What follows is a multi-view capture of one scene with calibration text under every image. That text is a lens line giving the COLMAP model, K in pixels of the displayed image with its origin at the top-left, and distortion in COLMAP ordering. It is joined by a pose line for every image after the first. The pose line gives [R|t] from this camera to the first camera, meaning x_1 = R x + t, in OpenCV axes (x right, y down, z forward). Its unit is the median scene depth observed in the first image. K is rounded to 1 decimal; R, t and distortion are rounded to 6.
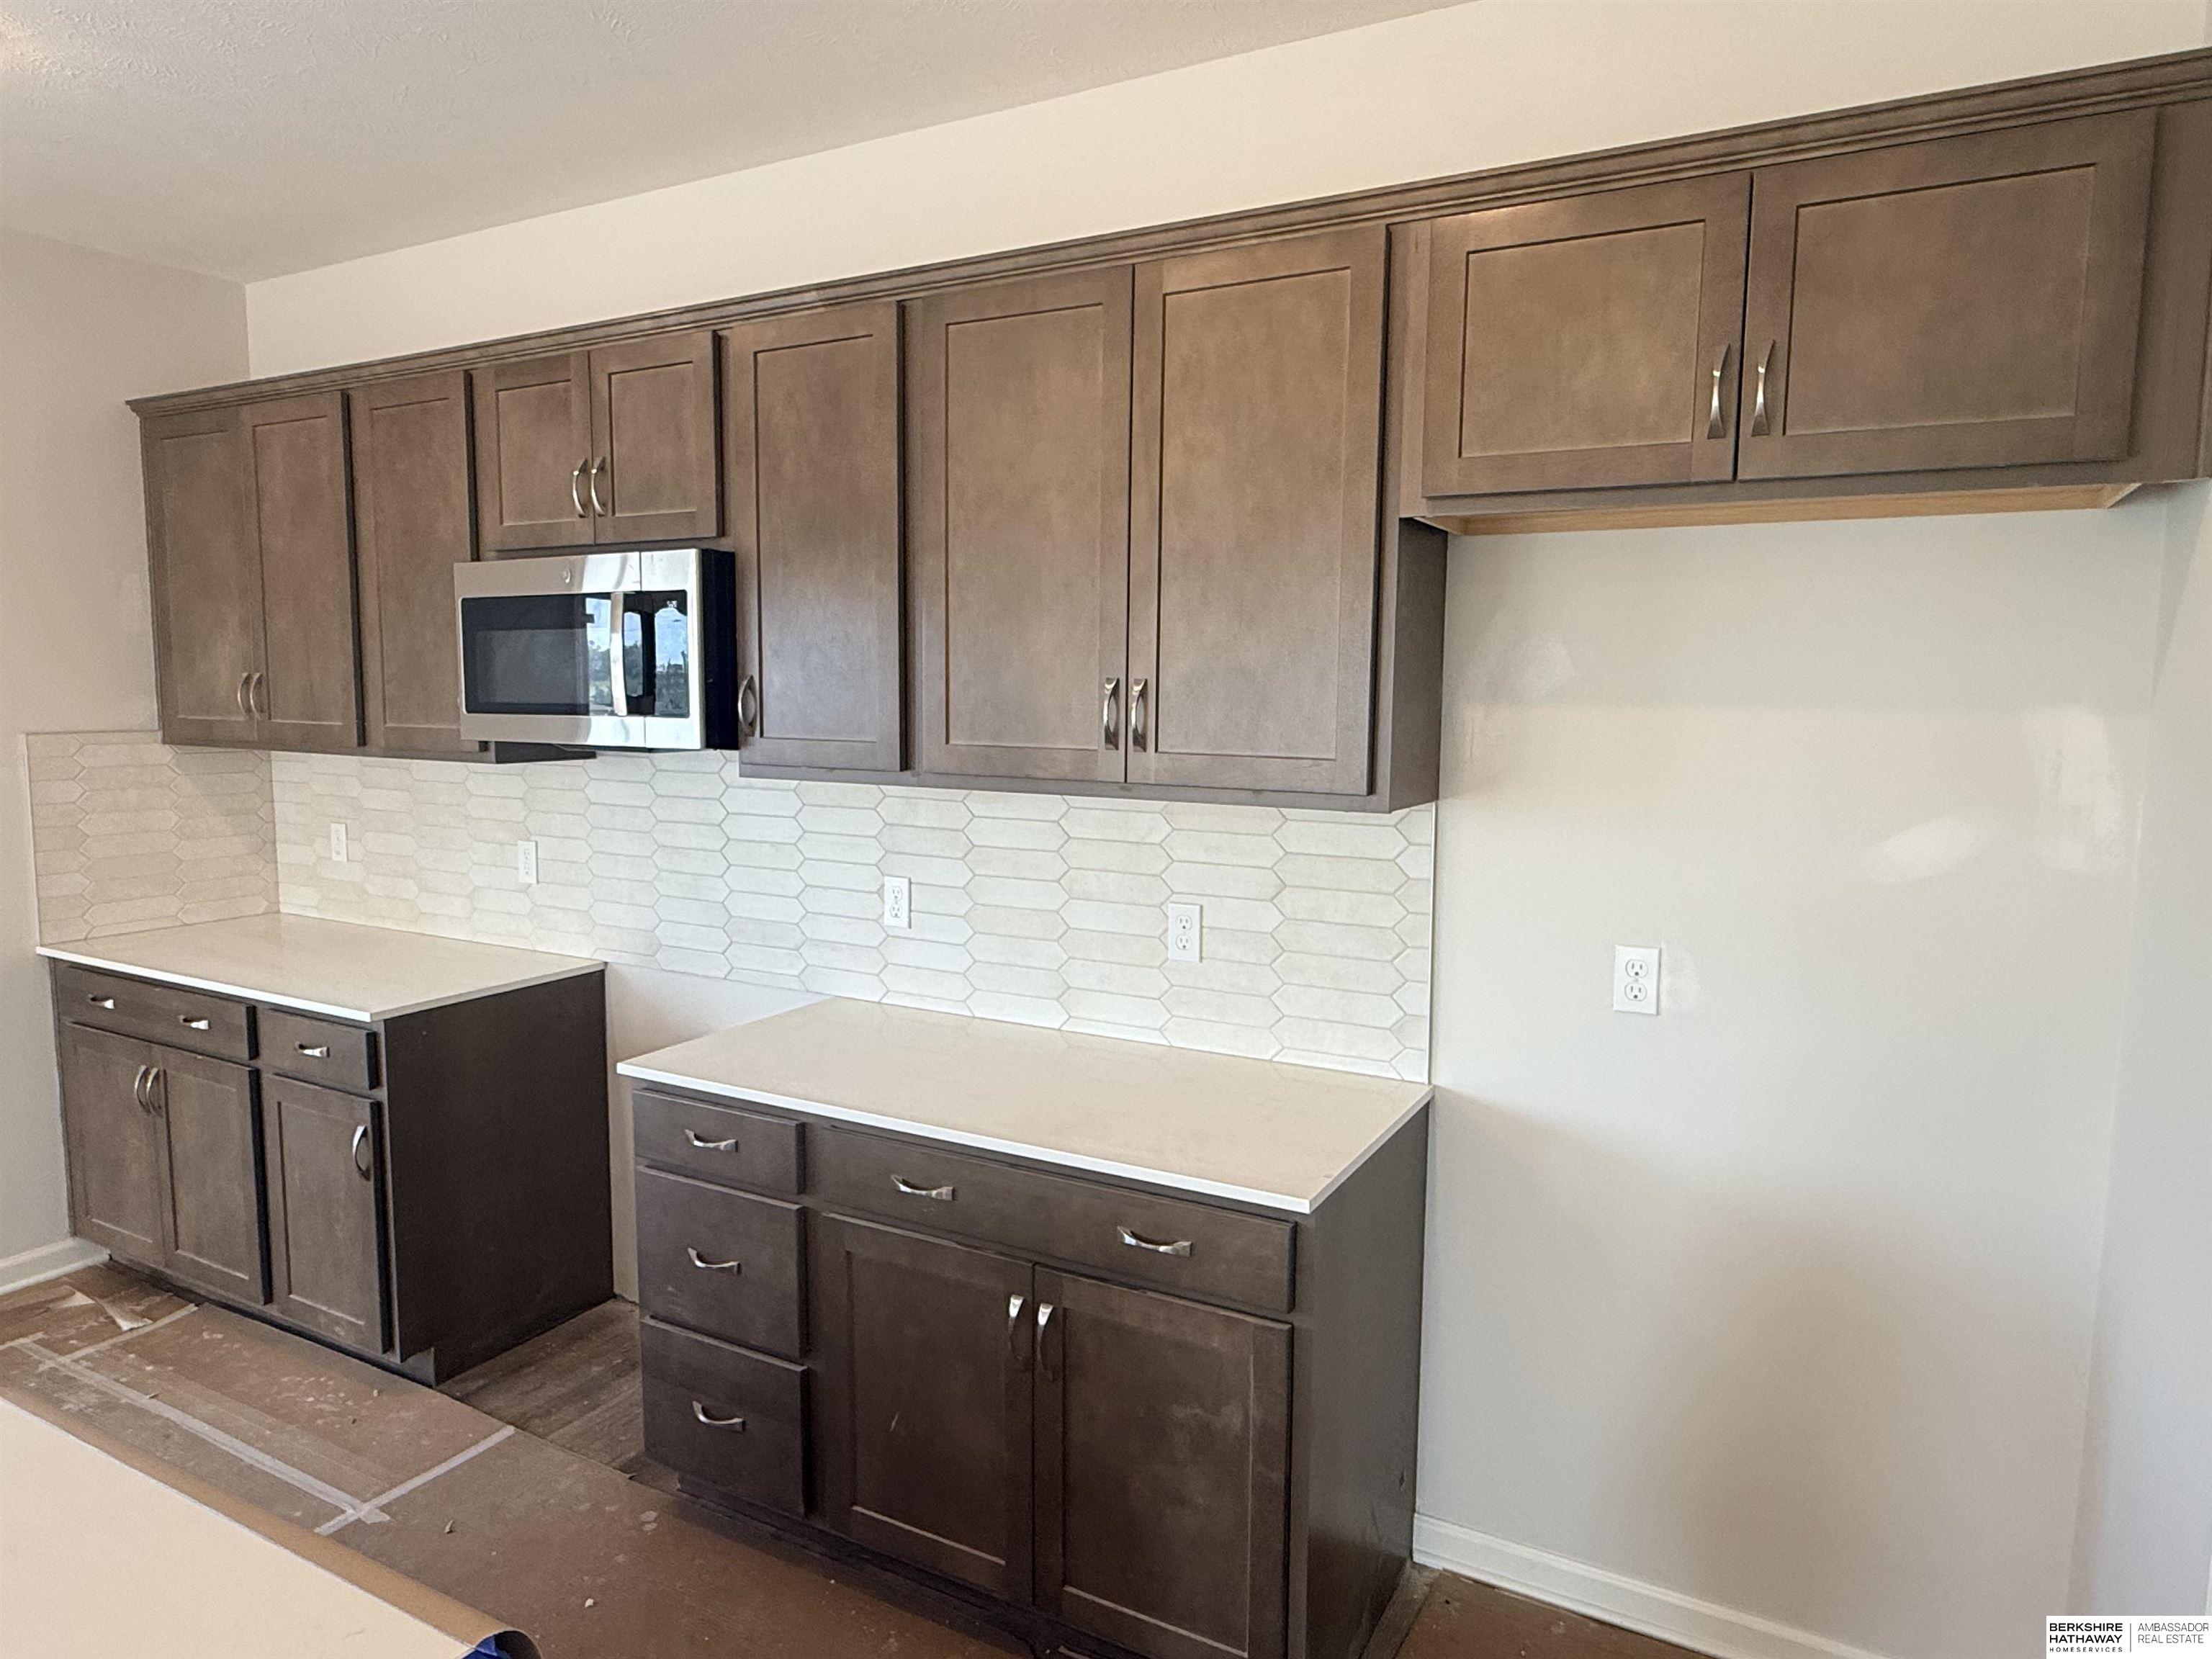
lens RADIAL K [[1367.0, 0, 1106.0], [0, 1367.0, 829.5], [0, 0, 1]] dist [-0.000096, -0.000858]
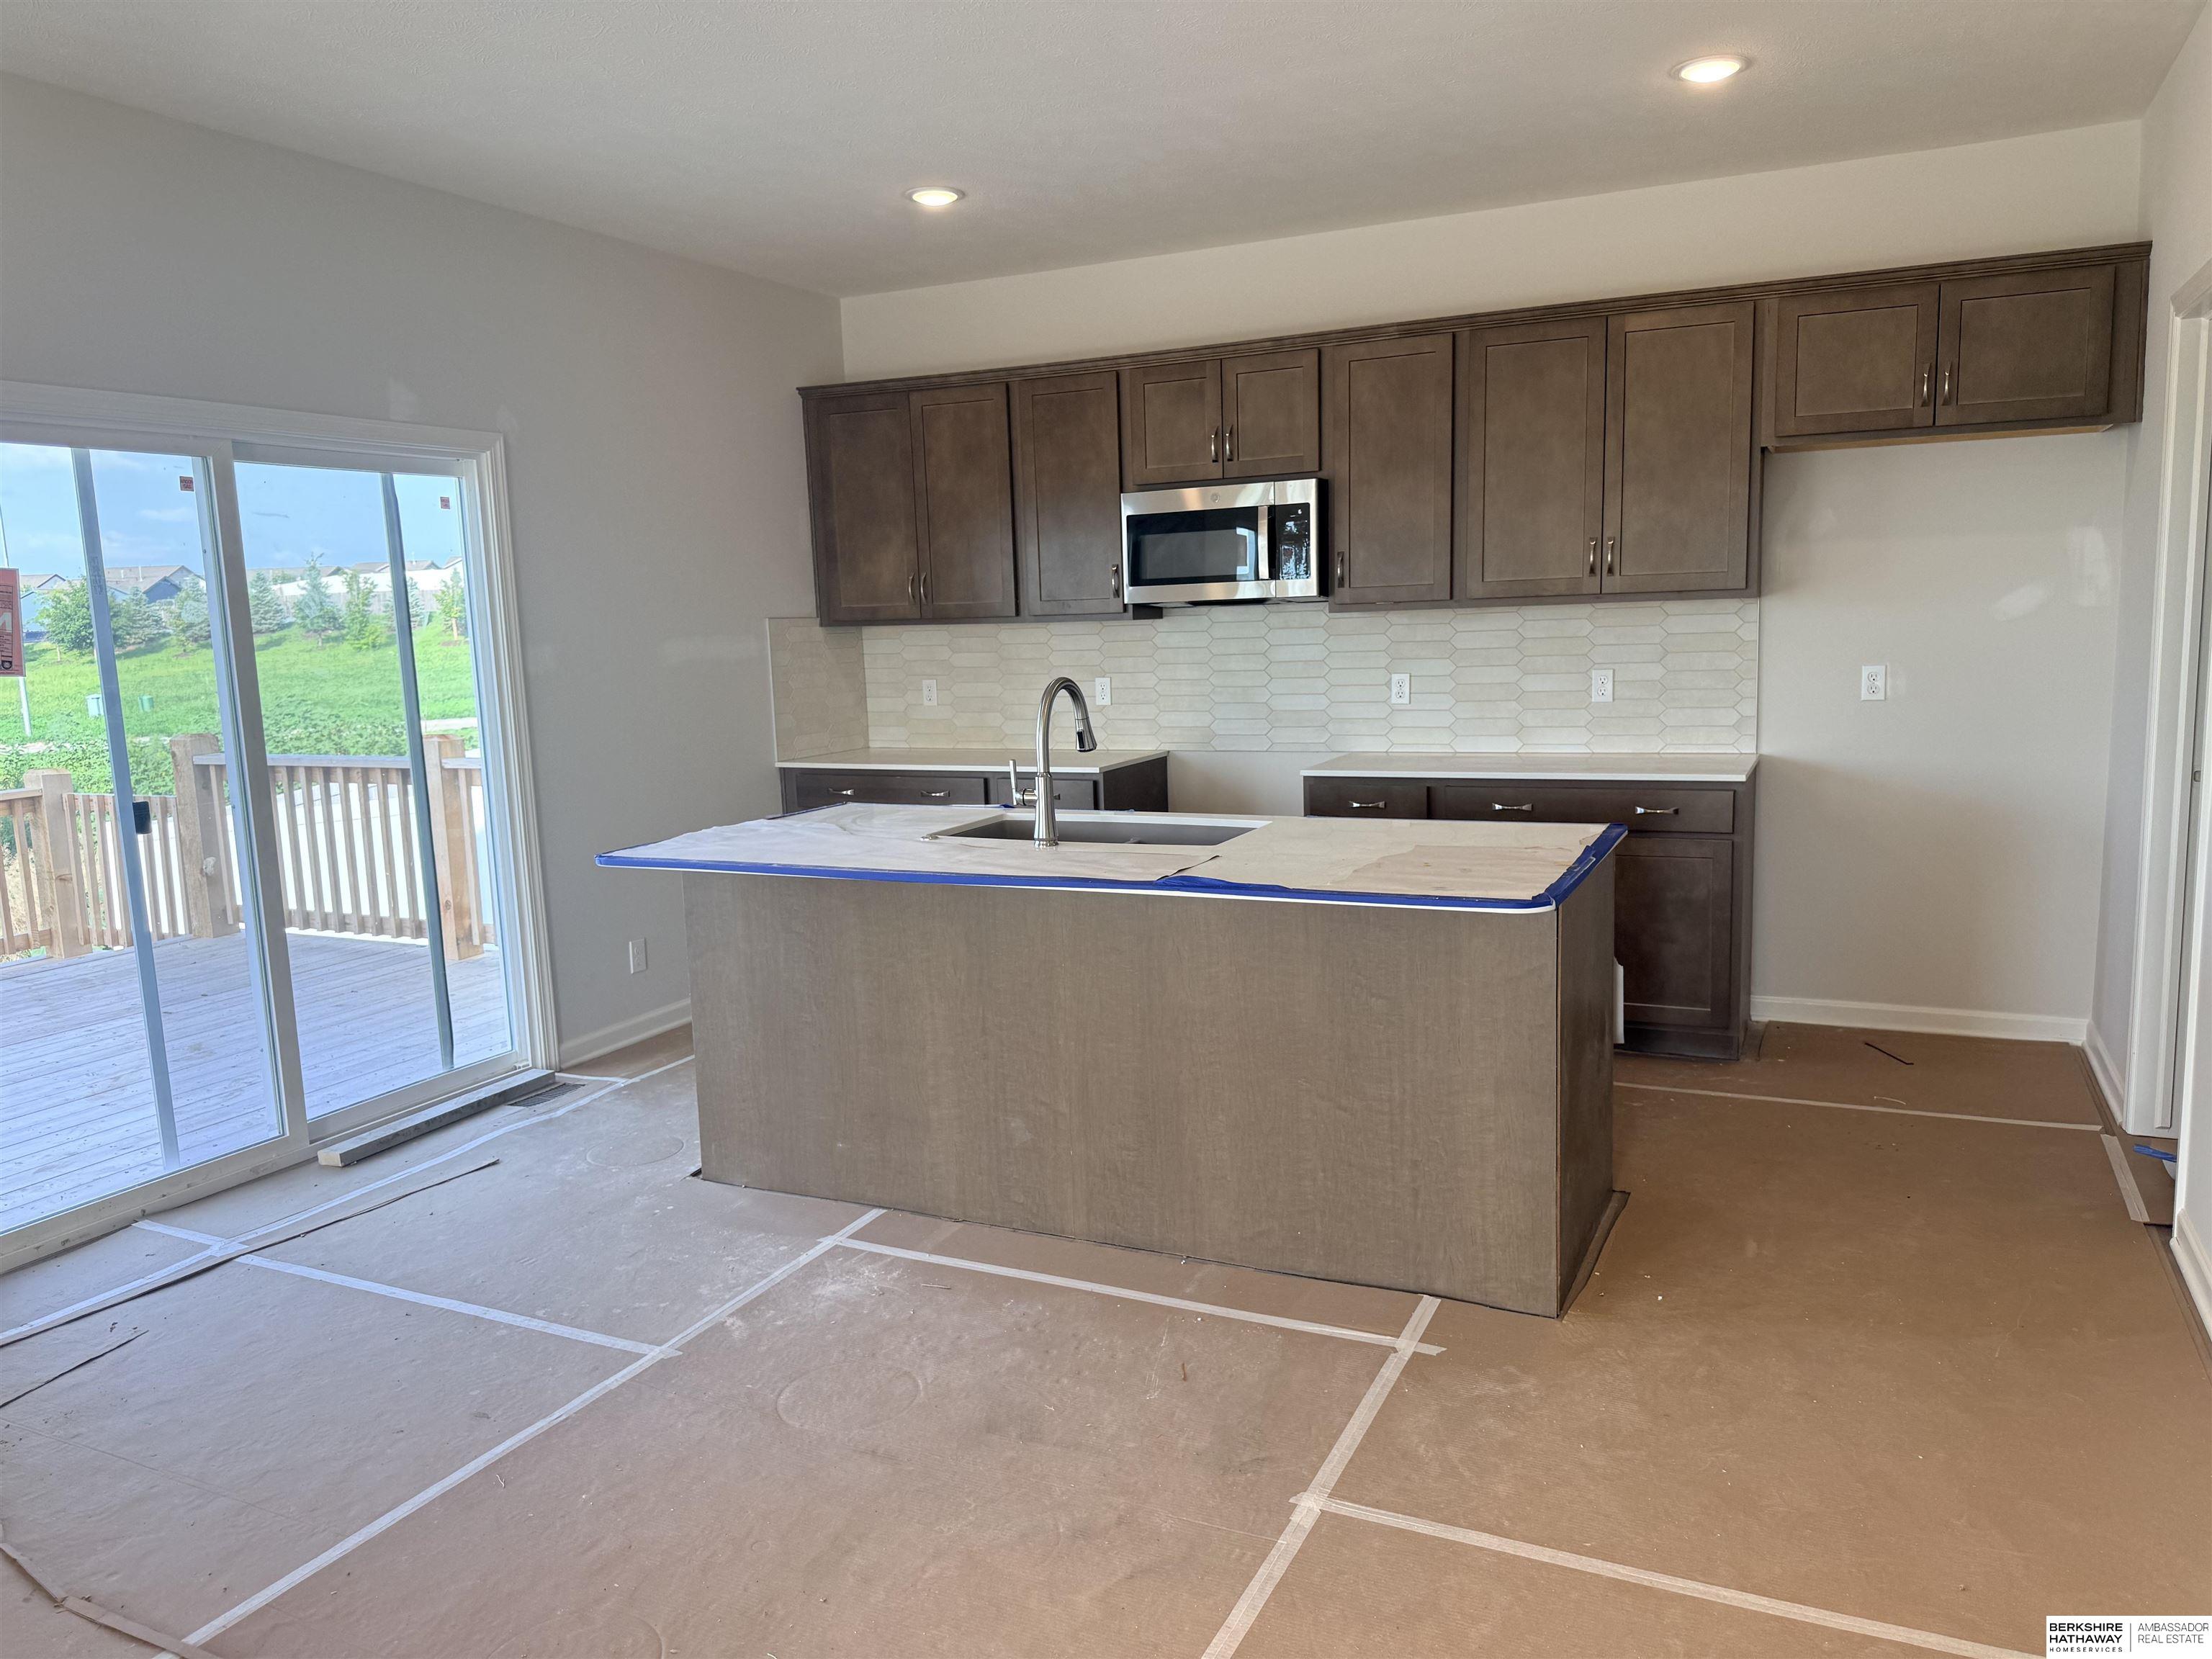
lens RADIAL K [[1573.9, 0, 1119.6], [0, 1573.9, 833.5], [0, 0, 1]] dist [0.117591, -0.178426]
pose [[0.997108, -0.049645, 0.057533, -0.677470], [0.047752, 0.998286, 0.033828, 0.162805], [-0.059114, -0.030983, 0.997770, -0.995429]]
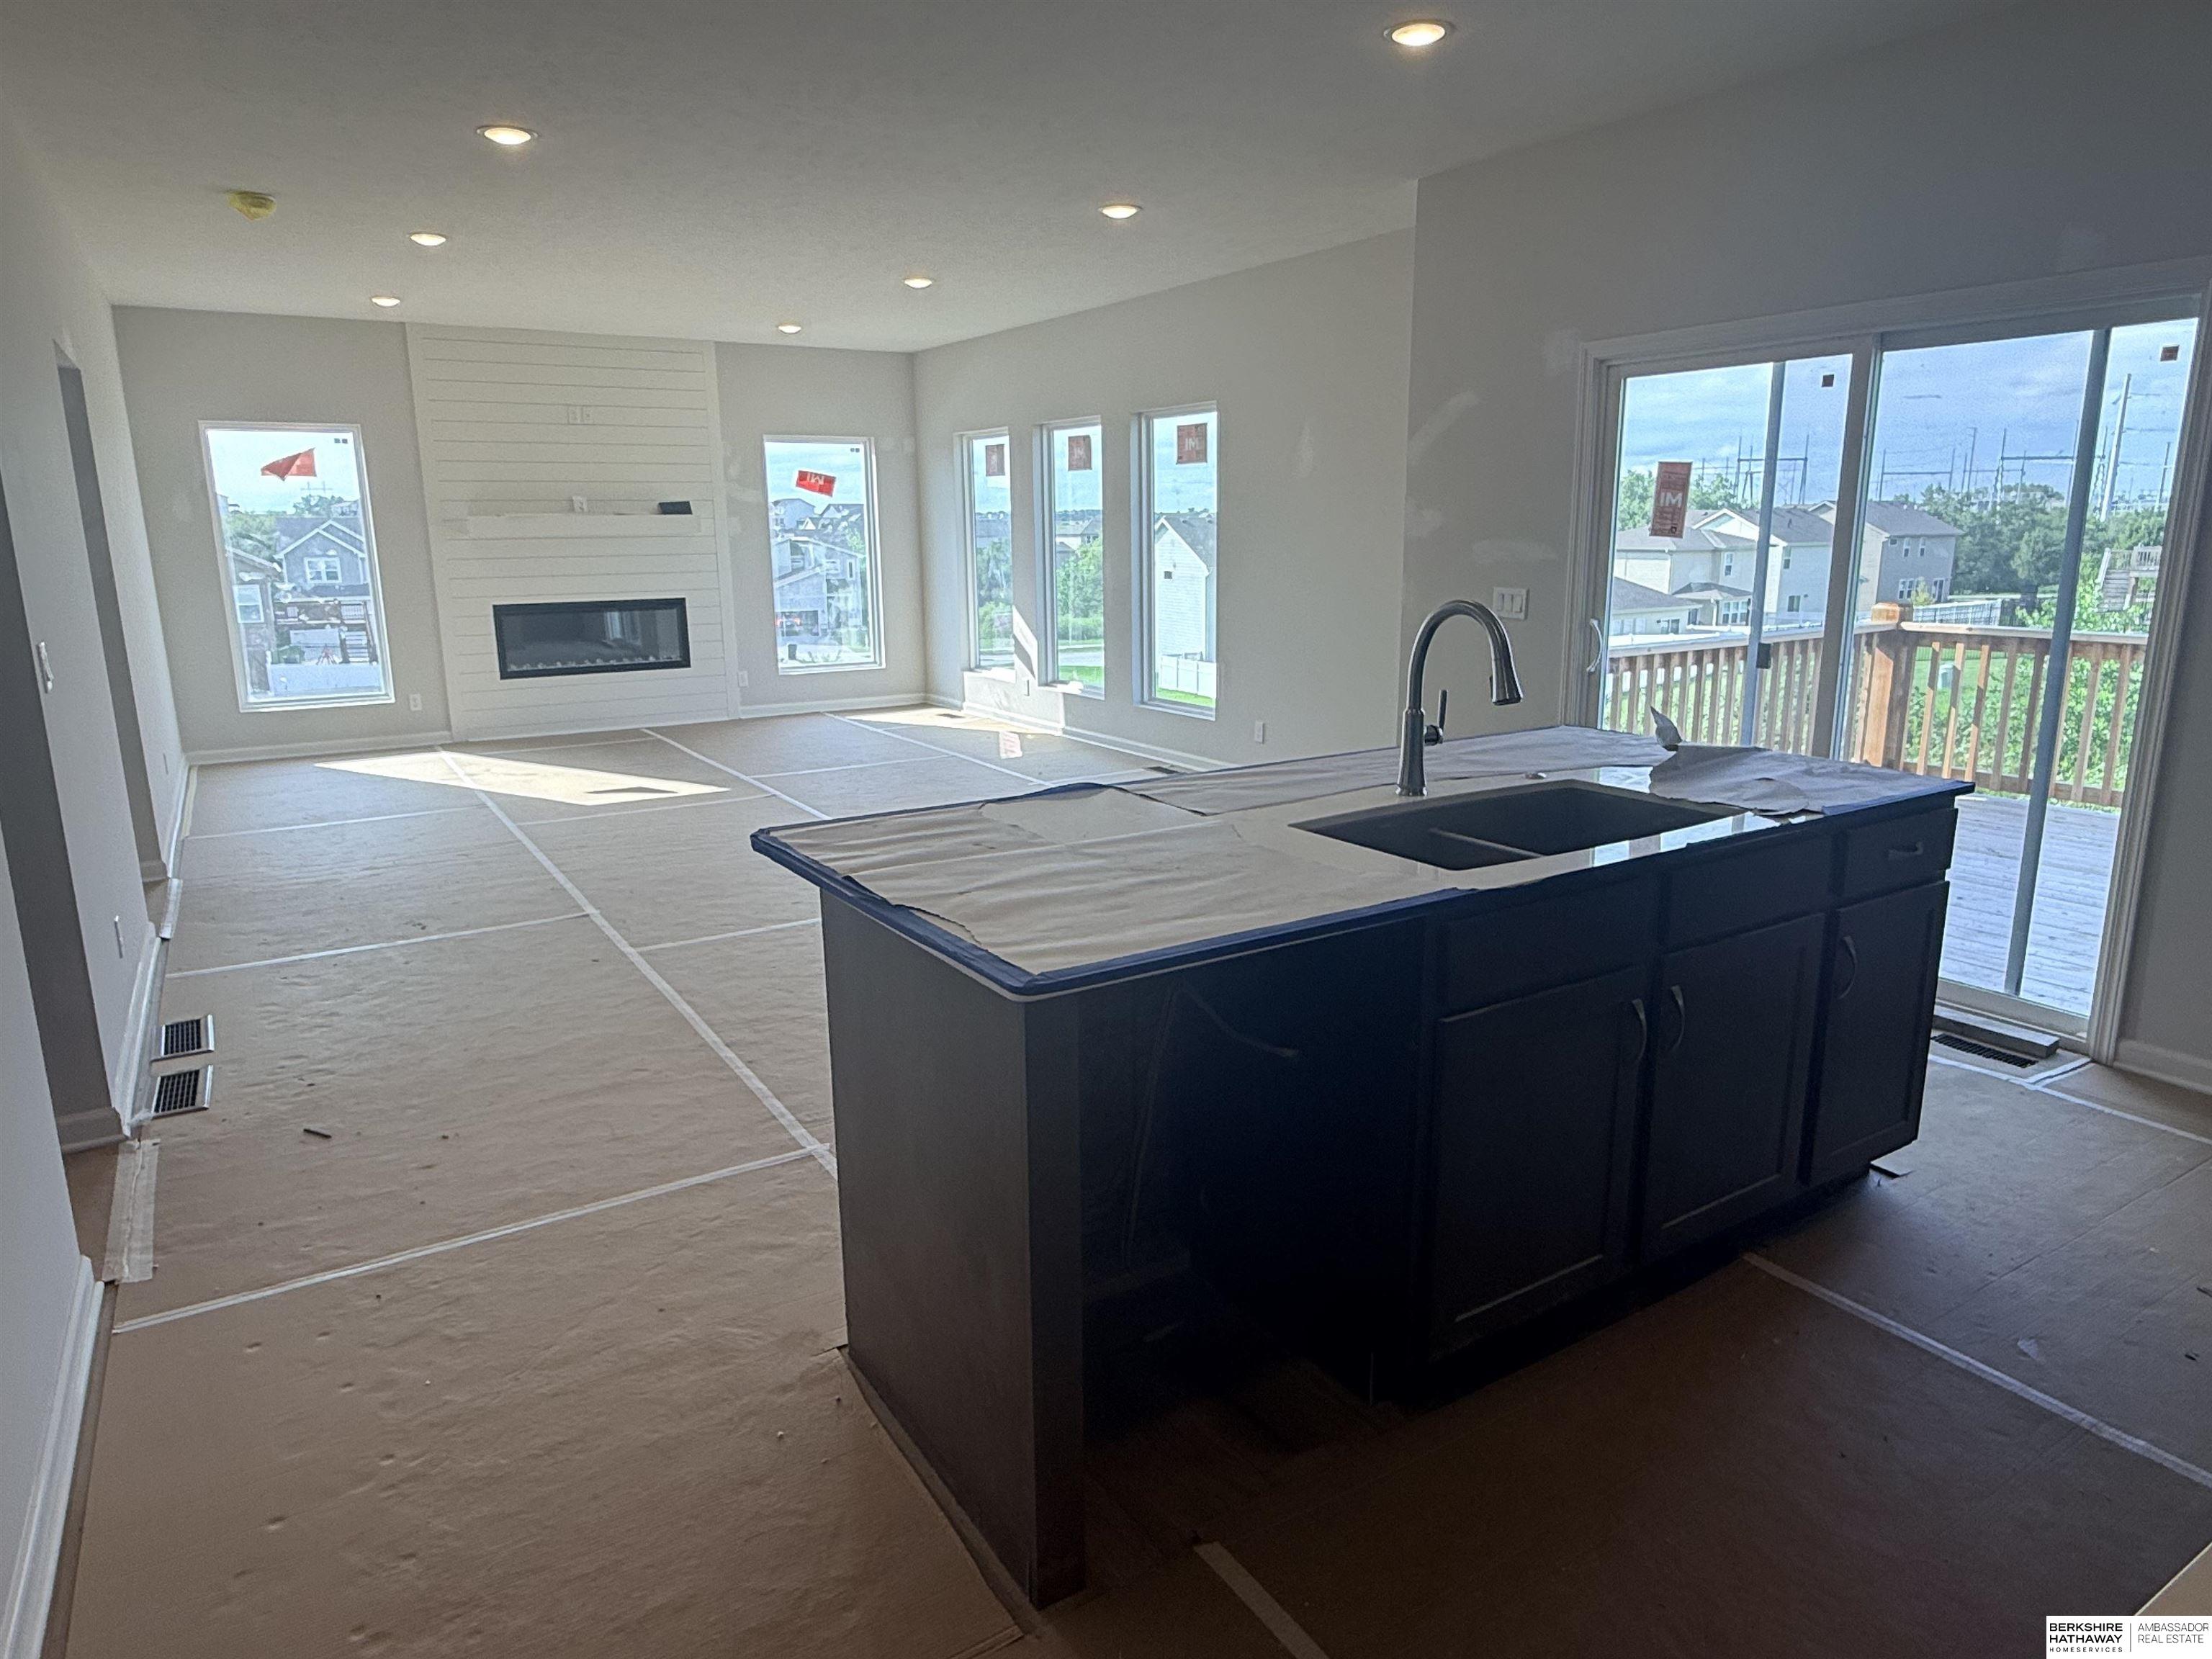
lens RADIAL K [[1367.0, 0, 1106.0], [0, 1367.0, 829.5], [0, 0, 1]] dist [-0.000096, -0.000858]
pose [[-0.470711, 0.190869, -0.861394, 0.350094], [-0.088080, 0.961276, 0.261133, -0.008774], [0.877880, 0.198790, -0.435672, 0.699069]]
